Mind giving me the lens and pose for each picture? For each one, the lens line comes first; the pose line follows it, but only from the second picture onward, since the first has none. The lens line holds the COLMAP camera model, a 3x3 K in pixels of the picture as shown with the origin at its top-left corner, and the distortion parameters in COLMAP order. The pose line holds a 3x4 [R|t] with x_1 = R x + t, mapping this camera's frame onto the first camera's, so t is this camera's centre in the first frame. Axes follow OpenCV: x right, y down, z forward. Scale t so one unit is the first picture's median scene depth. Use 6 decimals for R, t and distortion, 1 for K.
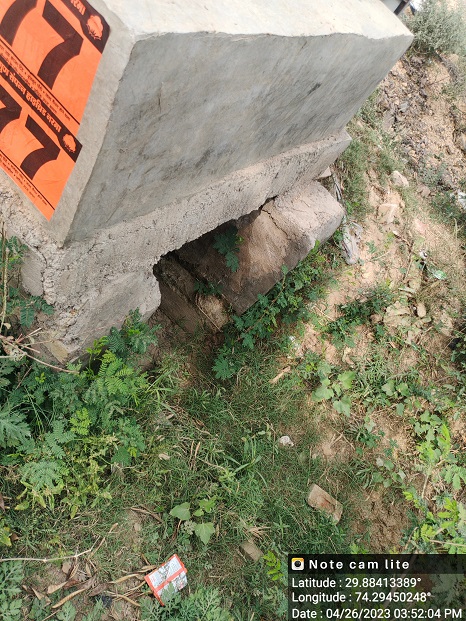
lens RADIAL K [[454.4, 0, 233.0], [0, 454.4, 310.5], [0, 0, 1]] dist [0.085215, -0.110958]
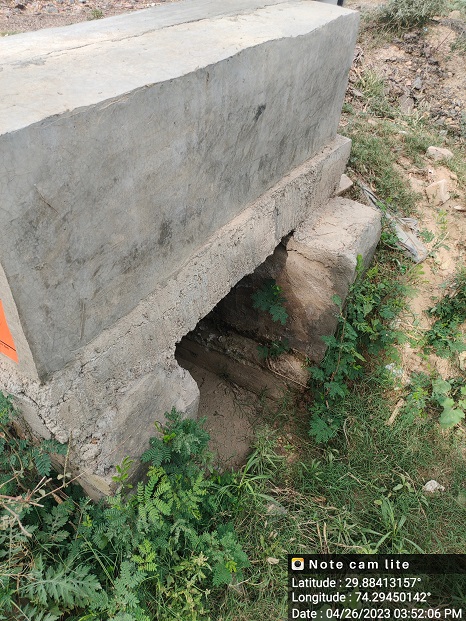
lens RADIAL K [[454.4, 0, 233.0], [0, 454.4, 310.5], [0, 0, 1]] dist [0.085215, -0.110958]
pose [[0.896017, -0.387697, -0.216437, 0.162344], [0.354726, 0.918209, -0.176245, 0.019654], [0.267064, 0.081143, 0.960257, 0.132080]]
